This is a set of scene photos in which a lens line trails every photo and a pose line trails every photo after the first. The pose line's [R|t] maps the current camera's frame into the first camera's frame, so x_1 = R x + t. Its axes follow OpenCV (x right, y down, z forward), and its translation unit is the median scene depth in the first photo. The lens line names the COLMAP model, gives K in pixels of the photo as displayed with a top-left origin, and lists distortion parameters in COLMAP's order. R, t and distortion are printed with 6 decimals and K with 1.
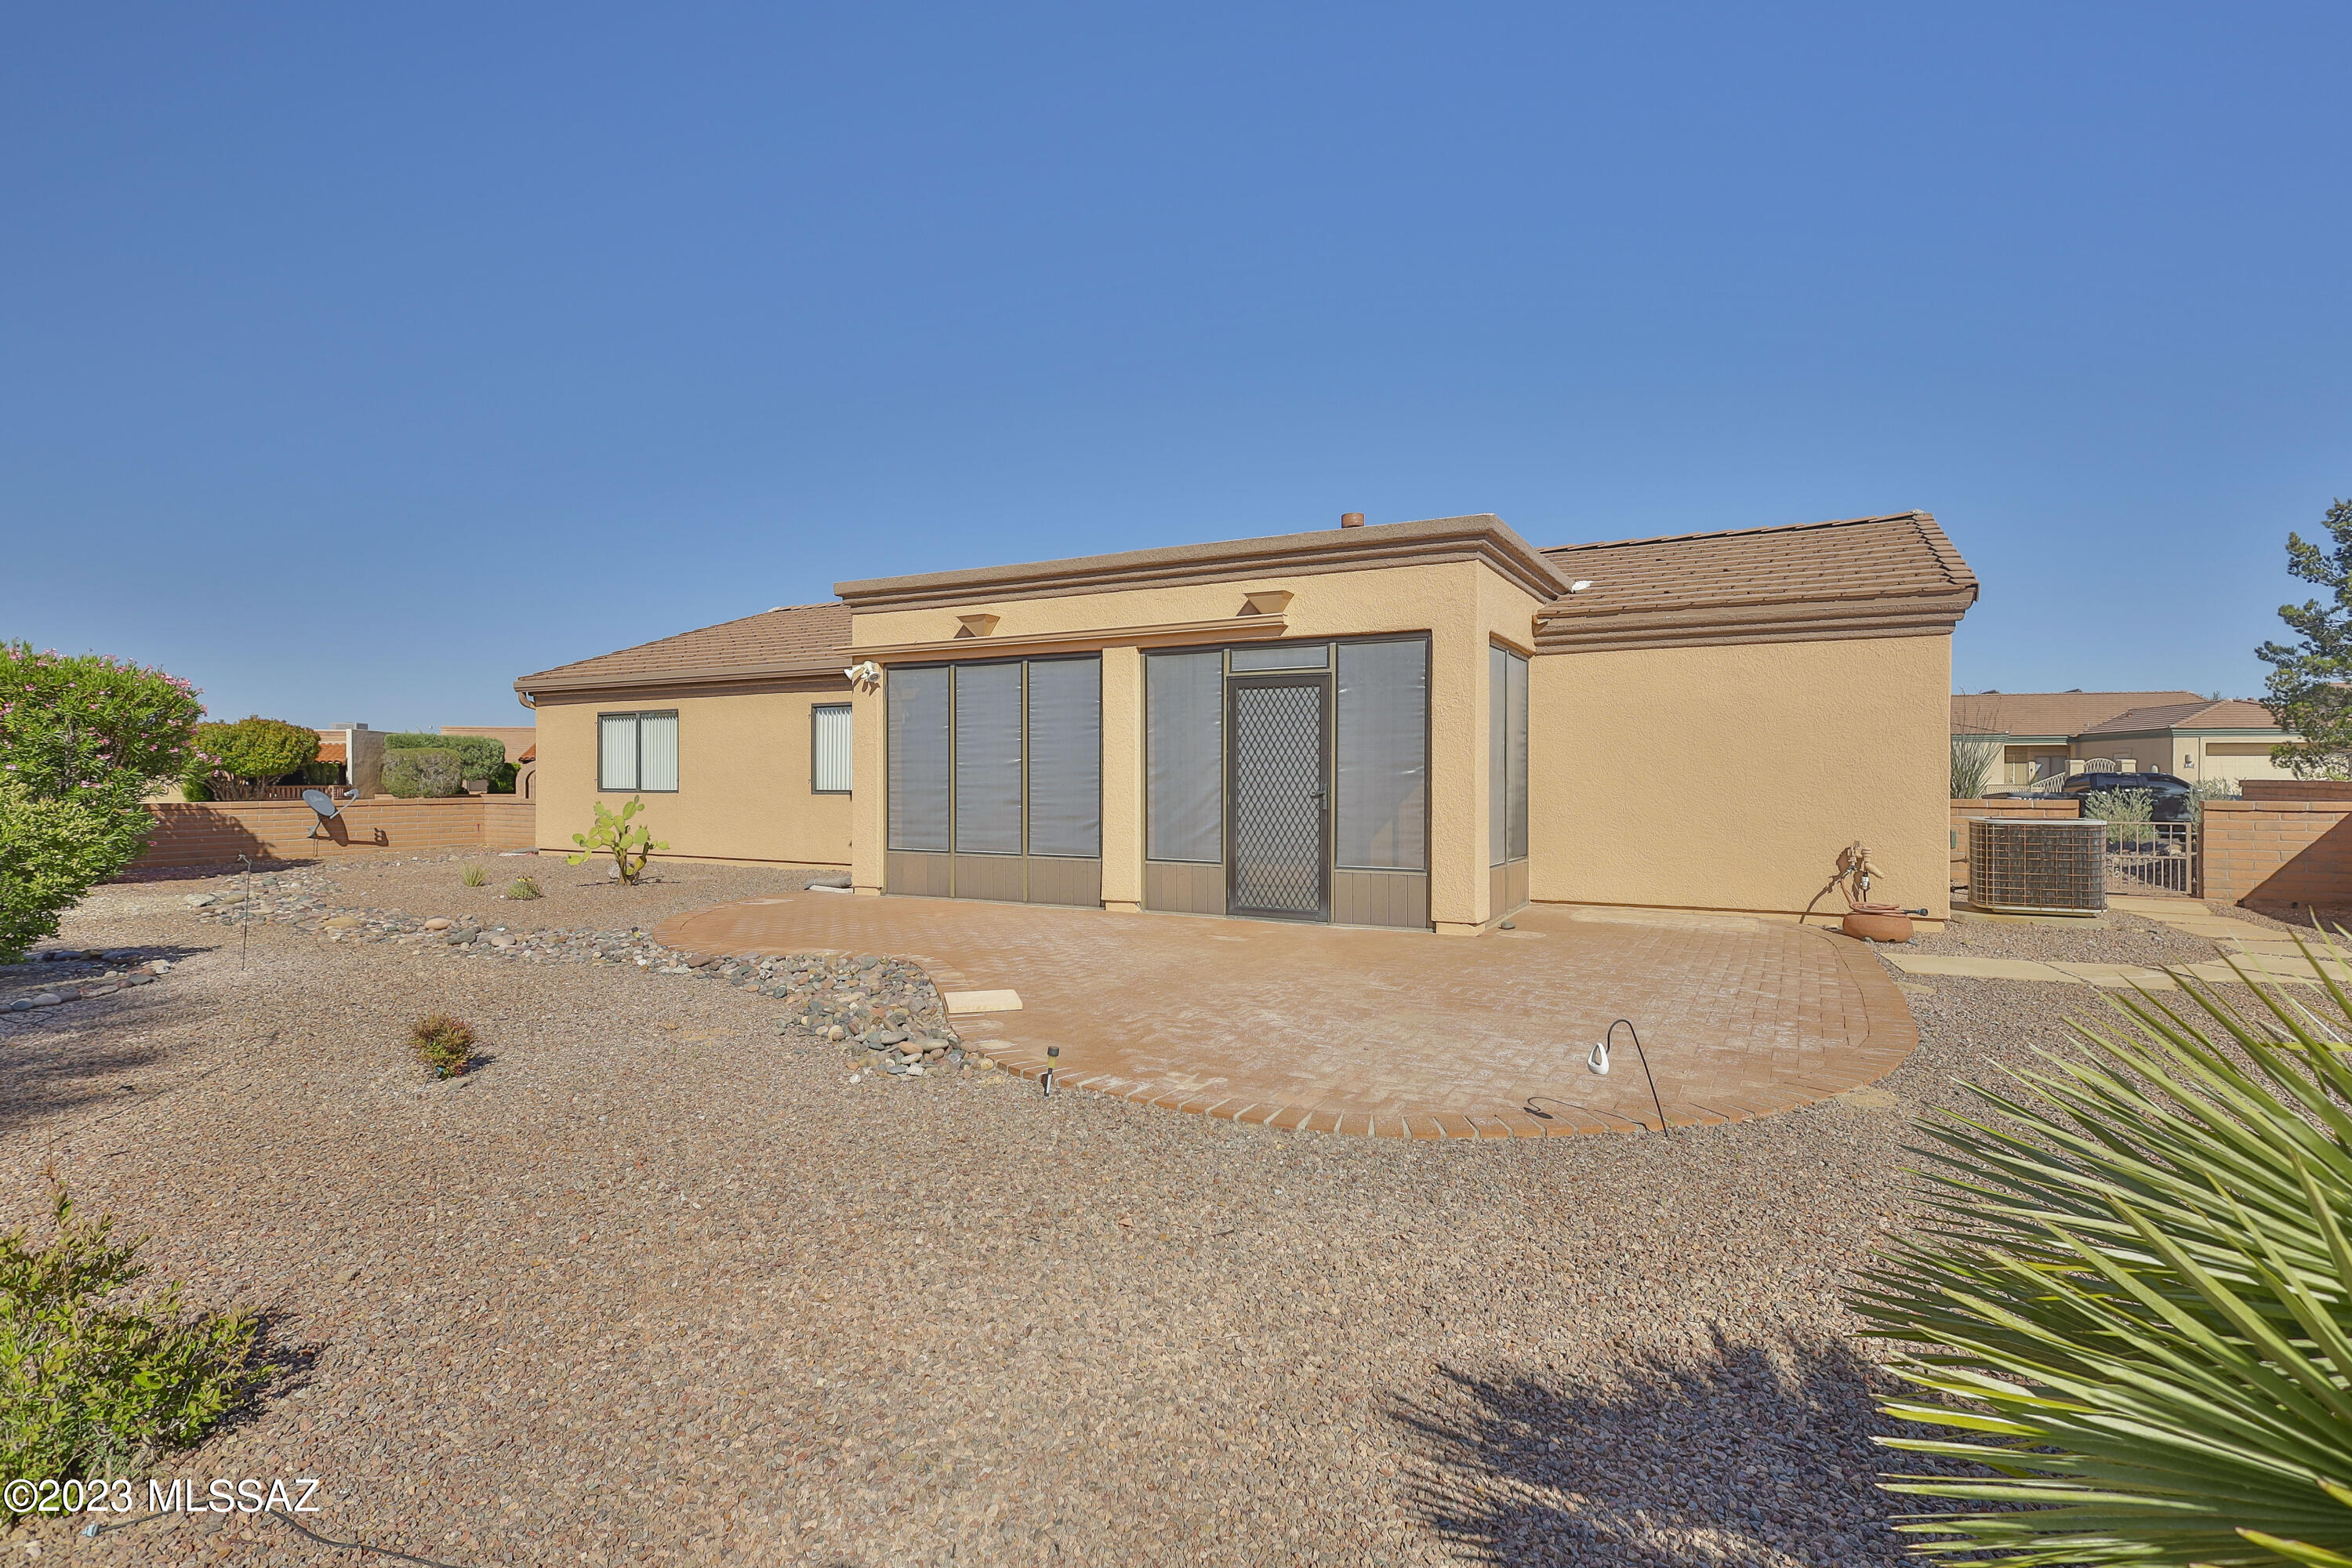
lens RADIAL K [[1149.6, 0, 1176.0], [0, 1149.6, 784.0], [0, 0, 1]] dist [-0.000086, 0.000043]
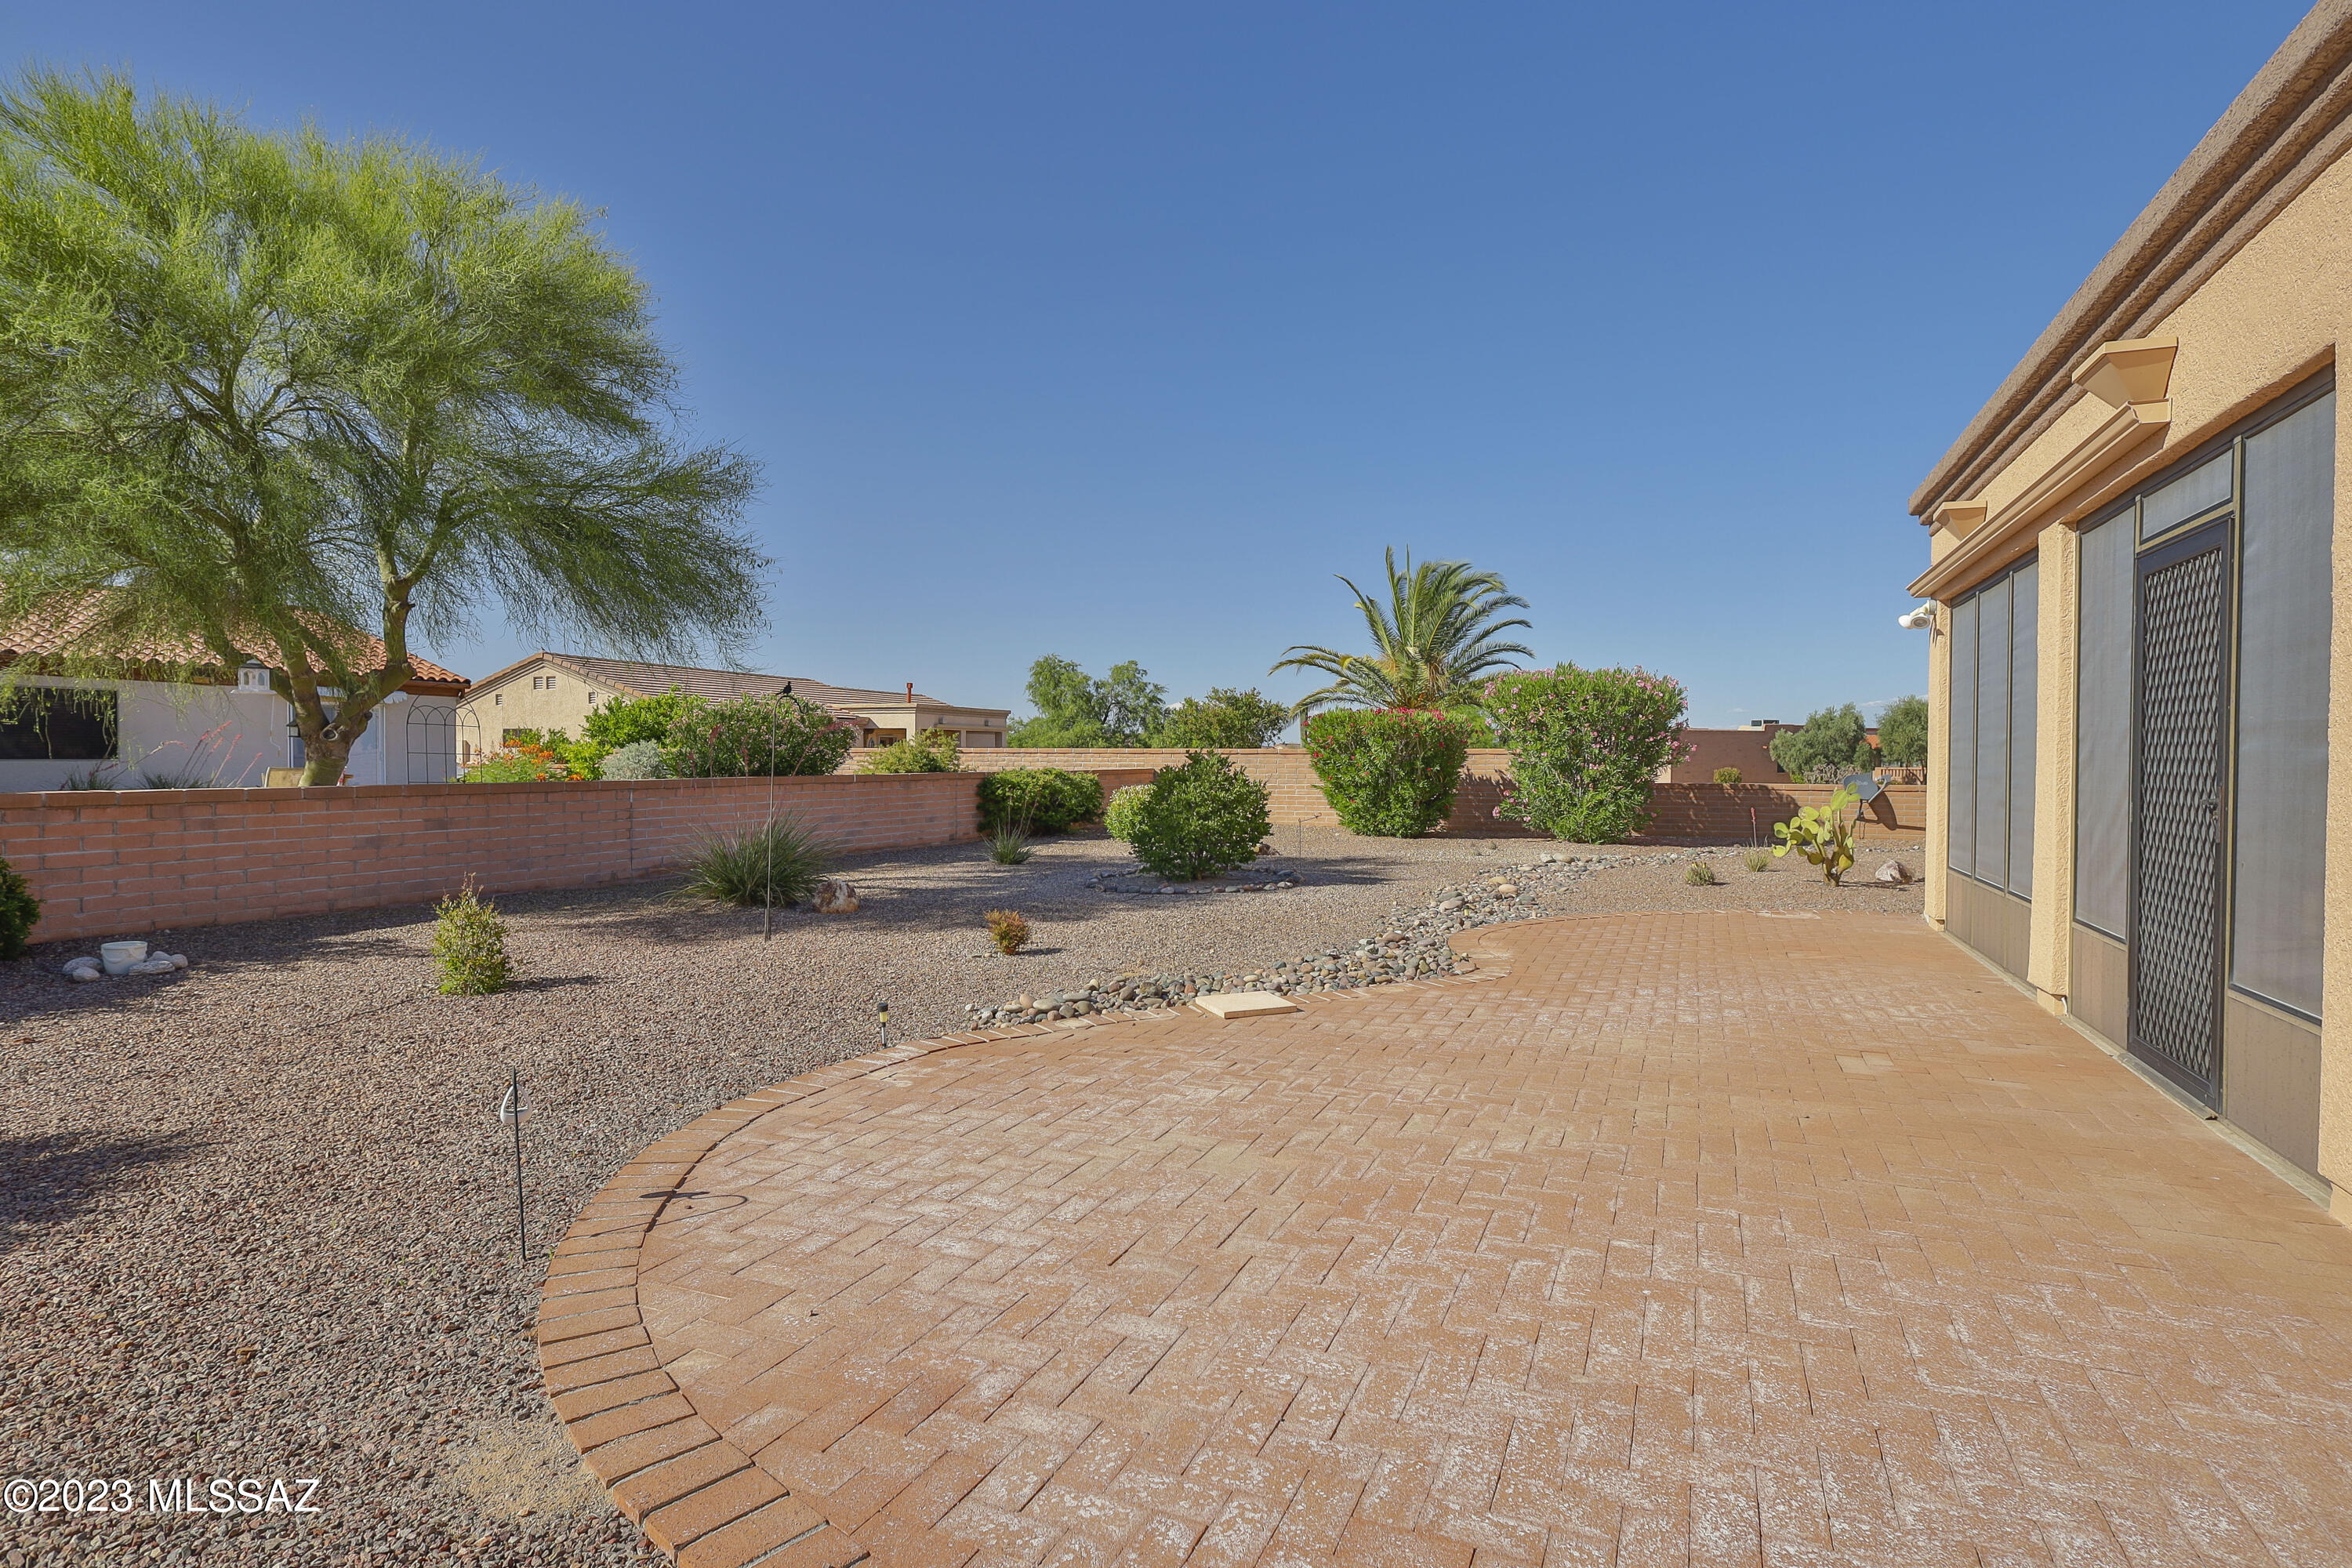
lens RADIAL K [[1188.7, 0, 1176.0], [0, 1188.7, 784.0], [0, 0, 1]] dist [-0.004423, -0.000661]
pose [[0.083721, 0.020581, -0.996277, 0.483245], [-0.007365, 0.999772, 0.020034, -0.004718], [0.996462, 0.005661, 0.083854, 0.538706]]
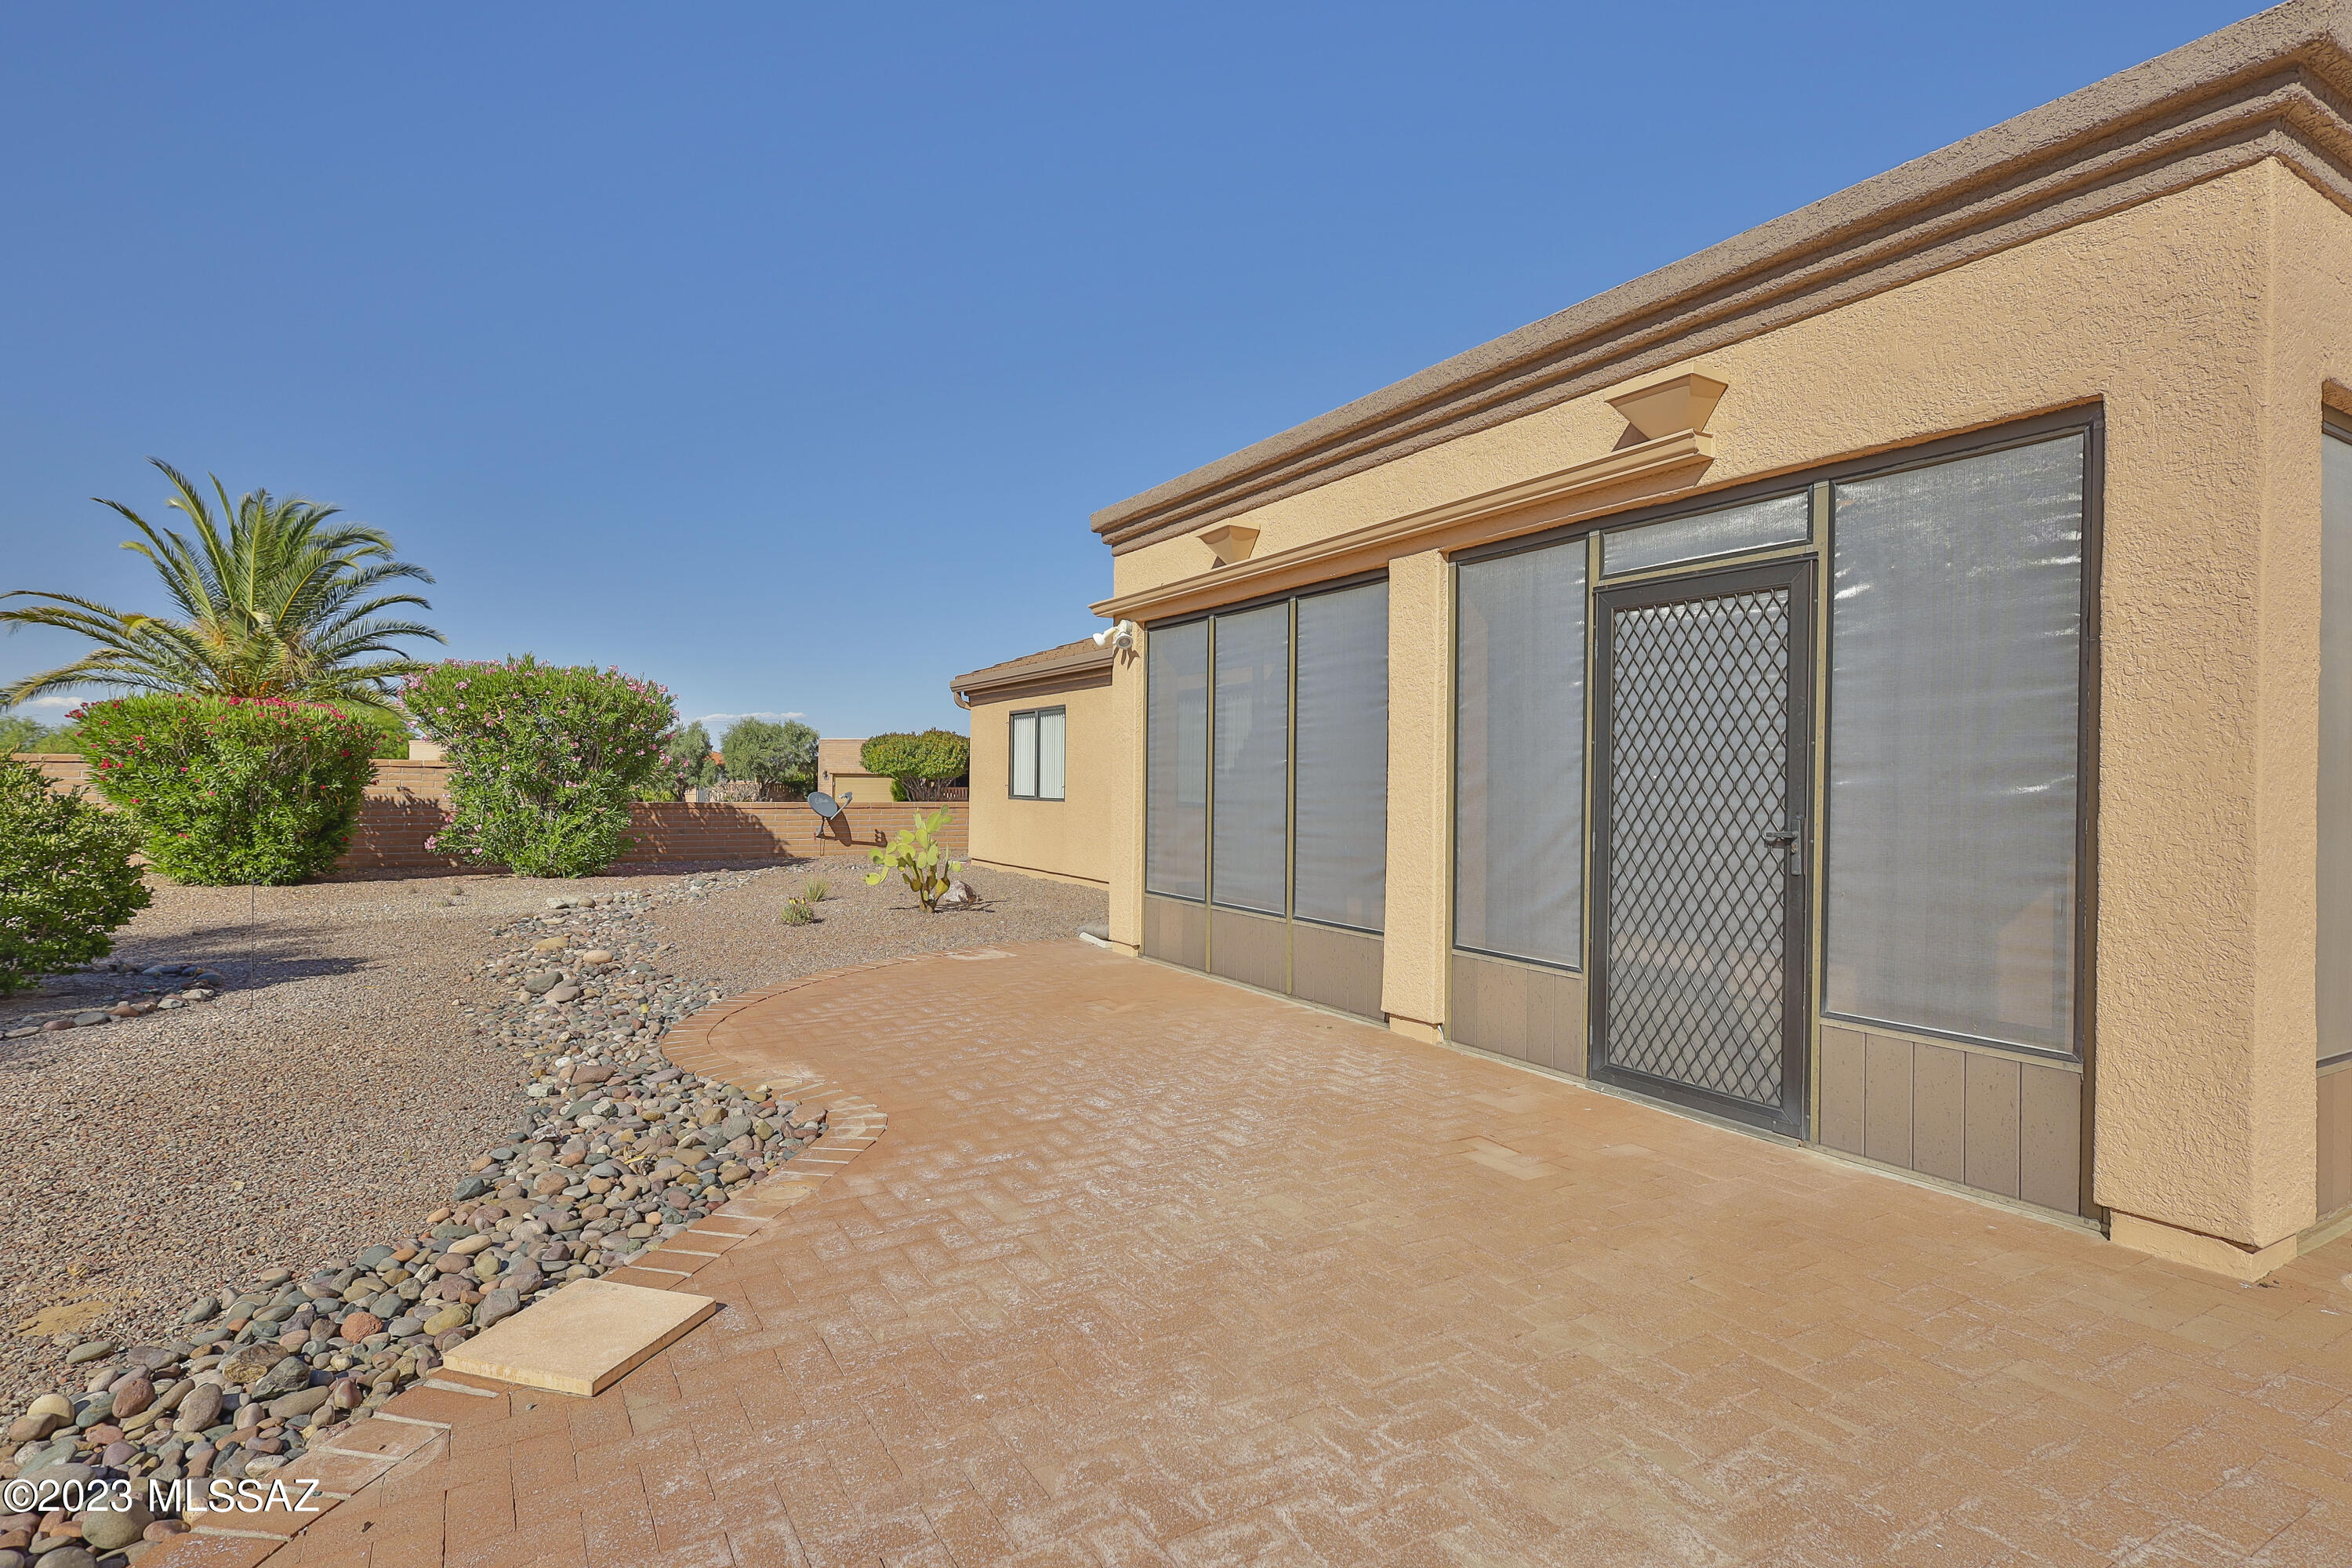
lens RADIAL K [[1166.1, 0, 1176.0], [0, 1166.1, 784.0], [0, 0, 1]] dist [-0.000227, -0.000124]
pose [[0.855755, 0.010219, -0.517281, 0.142902], [-0.013292, 0.999909, -0.002236, -0.006893], [0.517211, 0.008789, 0.855813, 0.467587]]
